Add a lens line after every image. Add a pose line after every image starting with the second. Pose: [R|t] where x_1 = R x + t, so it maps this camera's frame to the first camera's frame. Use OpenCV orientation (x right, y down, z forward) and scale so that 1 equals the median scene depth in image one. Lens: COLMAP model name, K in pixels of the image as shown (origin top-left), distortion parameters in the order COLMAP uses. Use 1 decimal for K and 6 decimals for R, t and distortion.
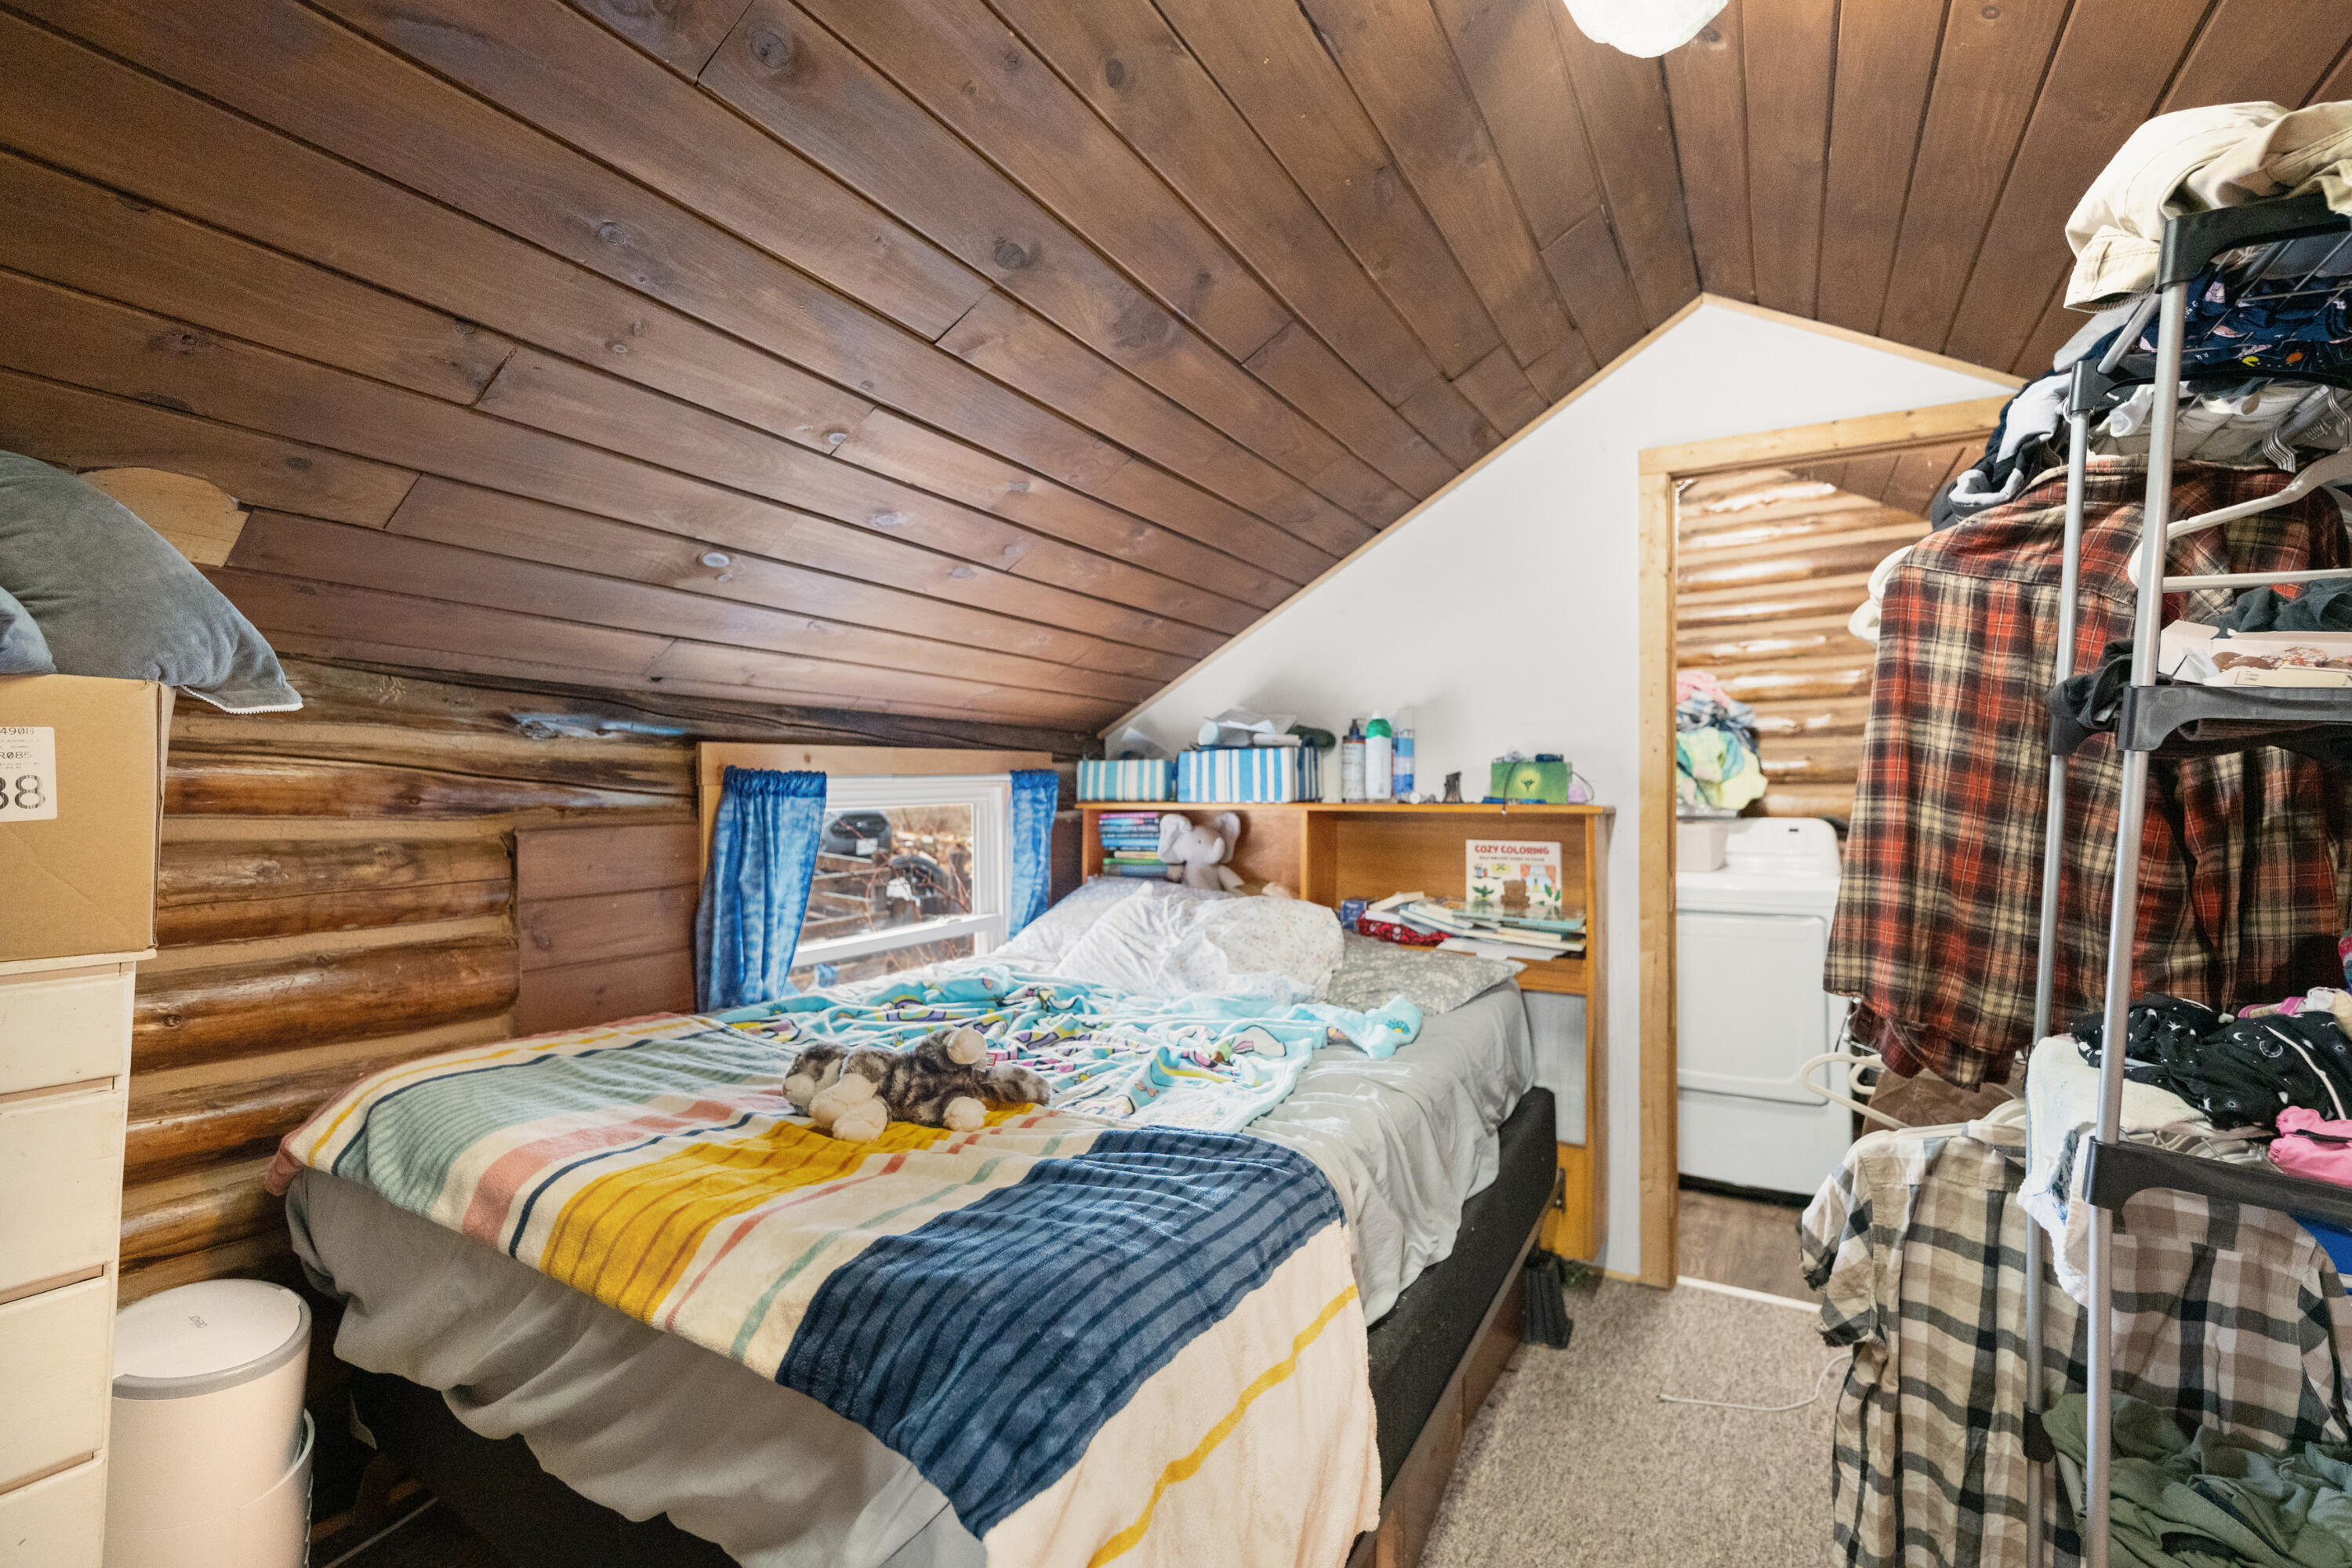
lens RADIAL K [[972.8, 0, 1186.4], [0, 972.8, 774.1], [0, 0, 1]] dist [0.003863, -0.000185]
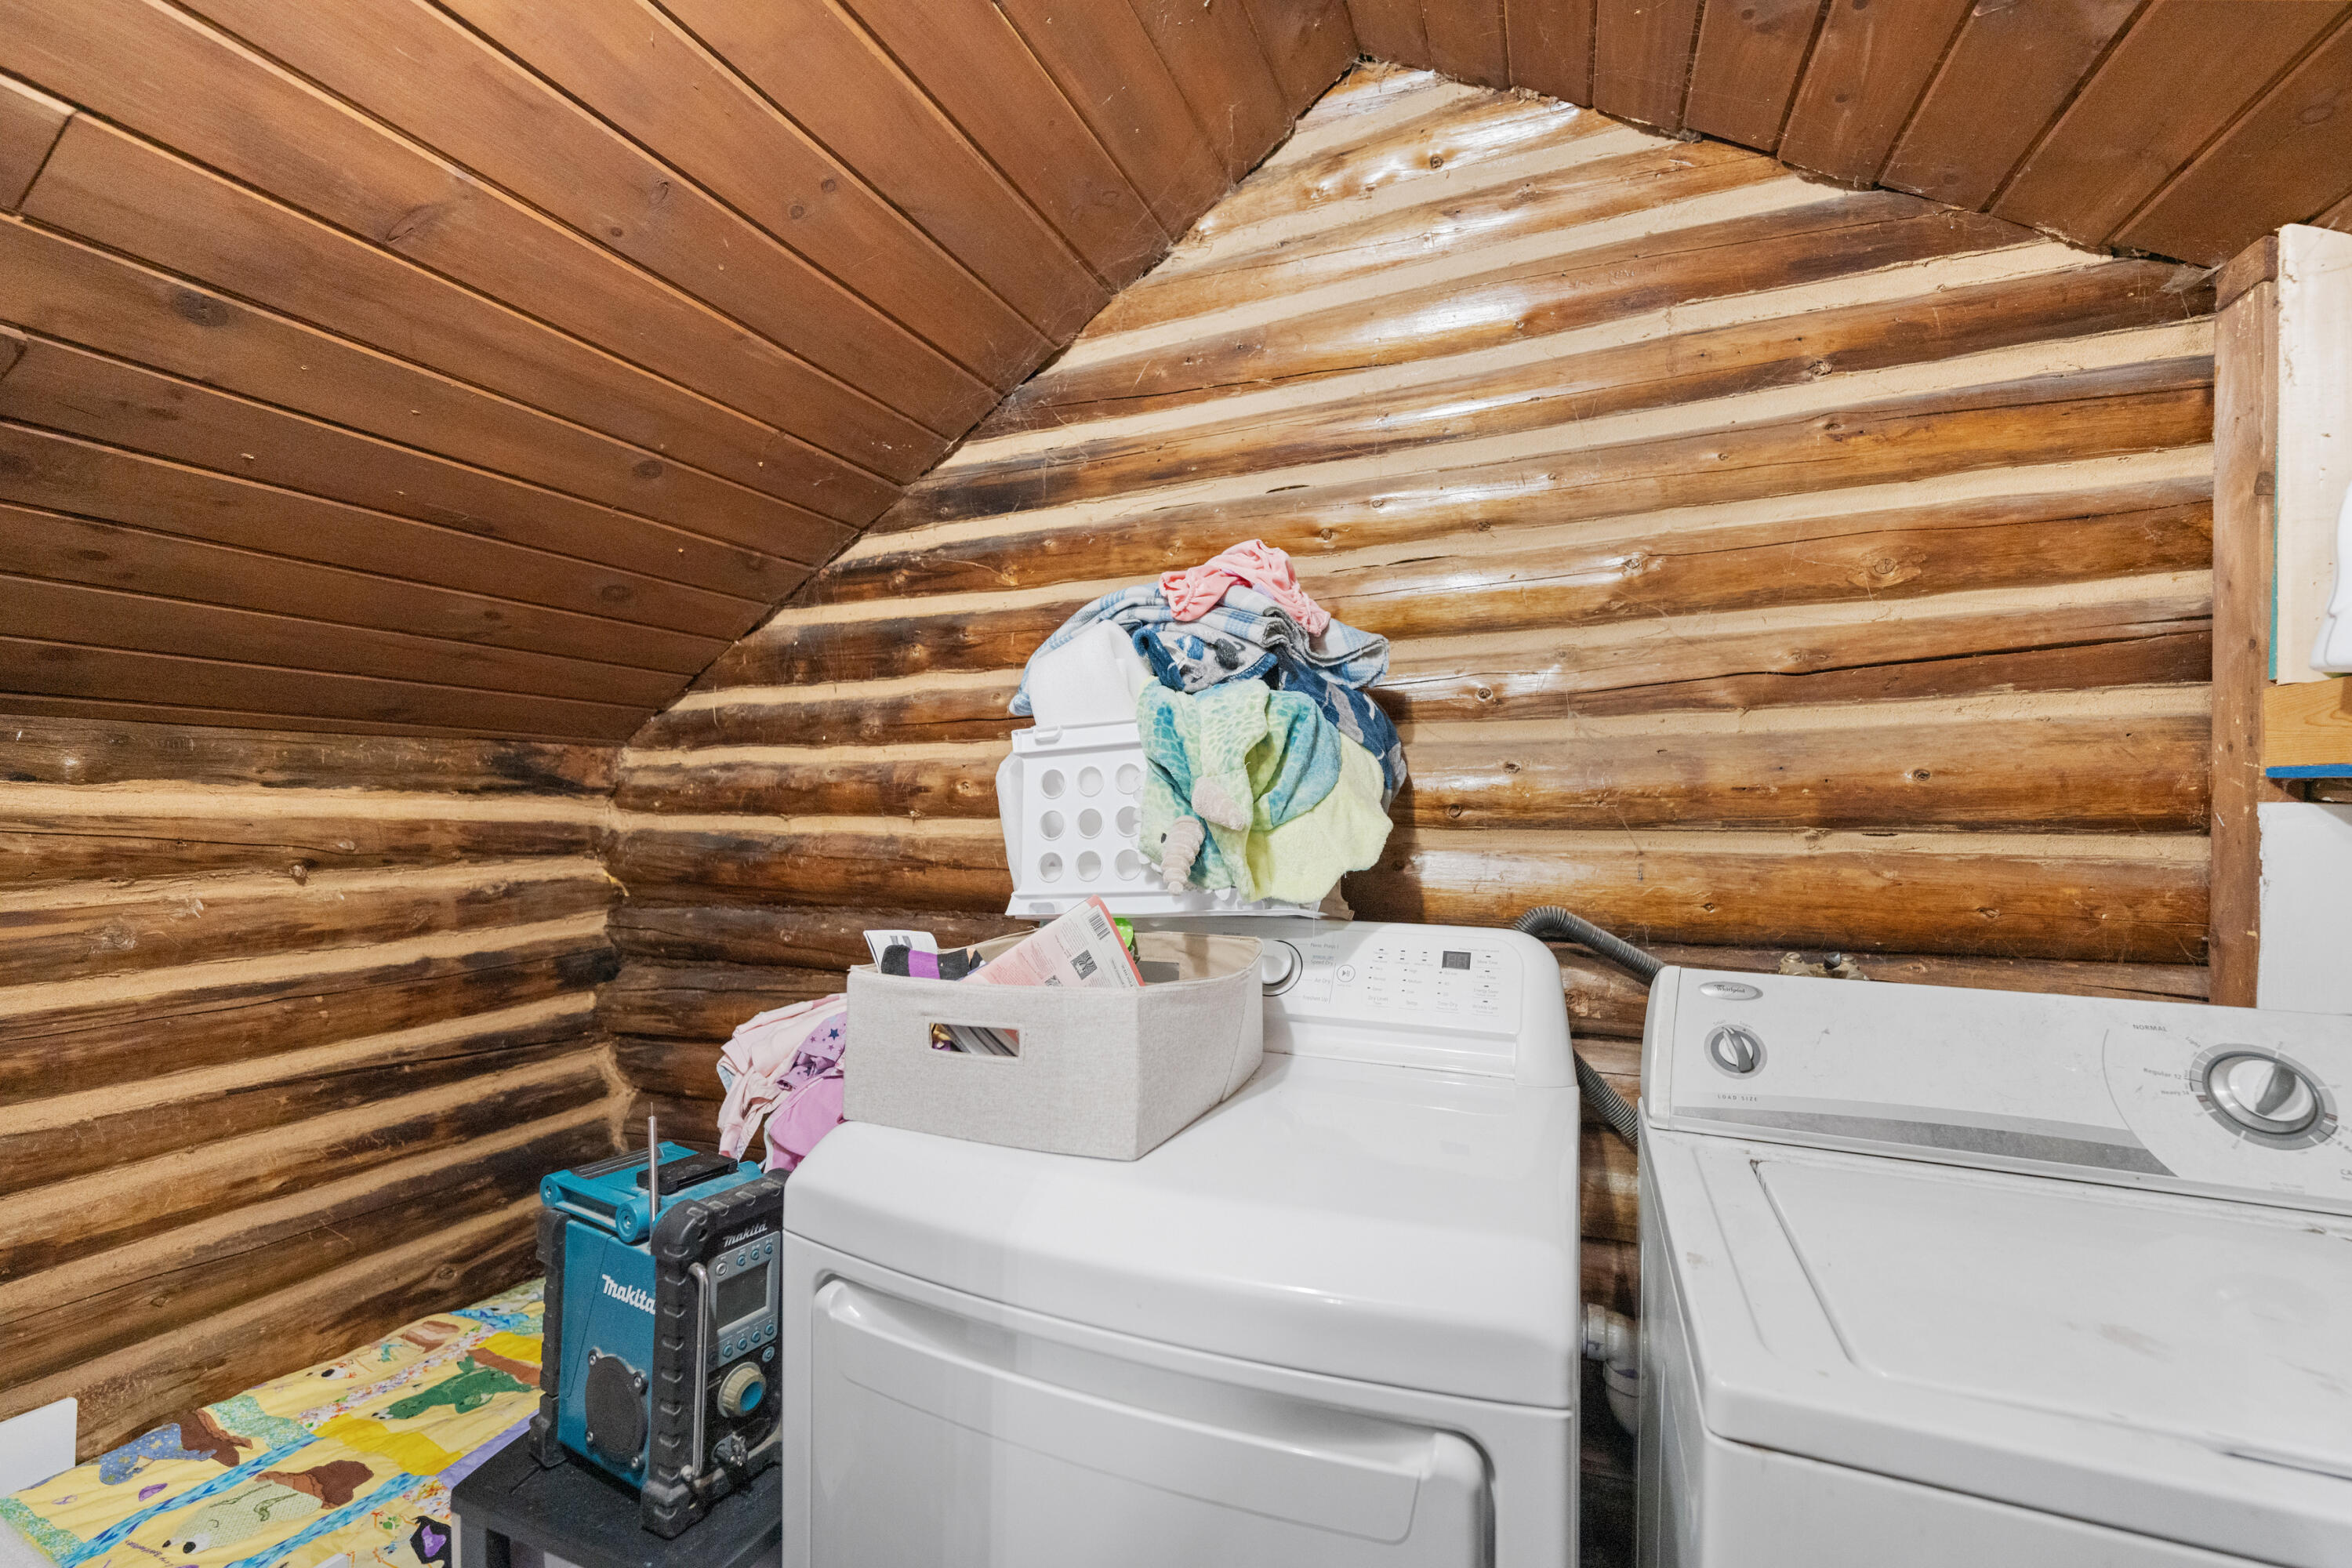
lens RADIAL K [[972.8, 0, 1159.9], [0, 972.8, 789.2], [0, 0, 1]] dist [0.003863, -0.000185]
pose [[0.989851, 0.018645, 0.140879, 1.134490], [-0.018157, 0.999824, -0.004745, -0.007111], [-0.140942, 0.002139, 0.990015, 1.601800]]
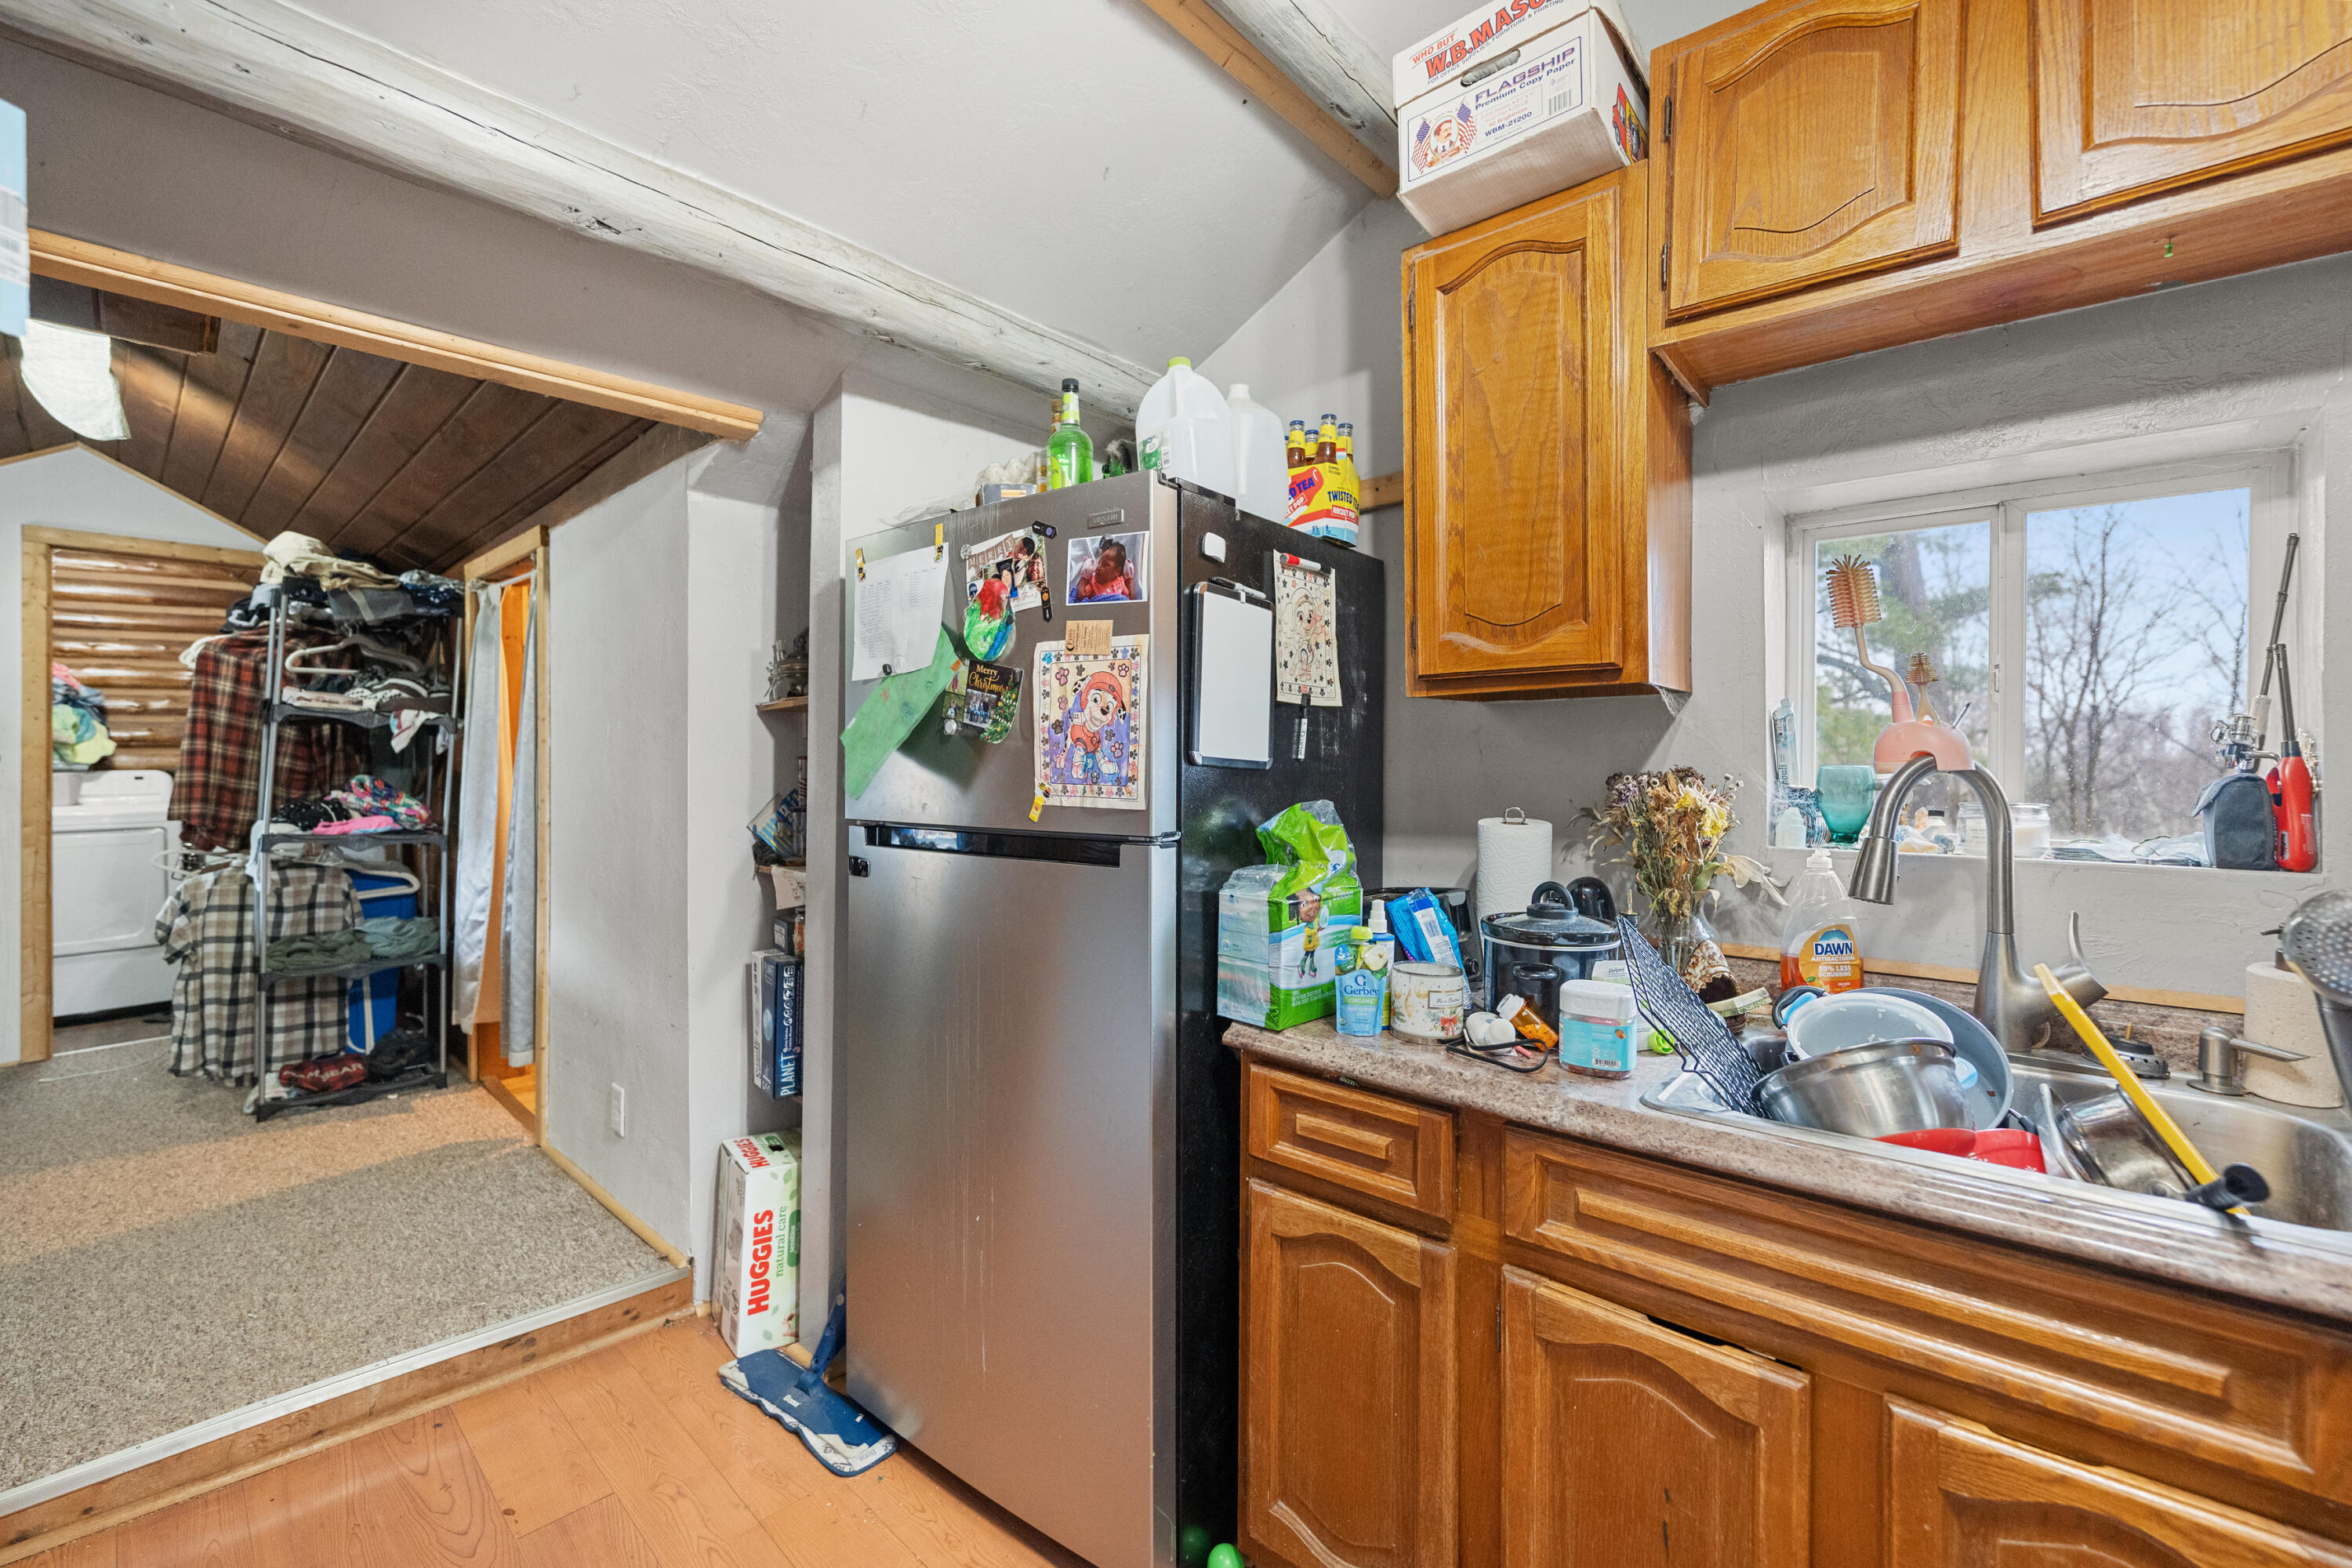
lens RADIAL K [[972.8, 0, 1163.6], [0, 972.8, 760.4], [0, 0, 1]] dist [0.003863, -0.000185]
pose [[0.189226, 0.000814, 0.981933, -1.295352], [0.000156, 1.000000, -0.000859, 0.080824], [-0.981934, 0.000316, 0.189226, -1.942184]]
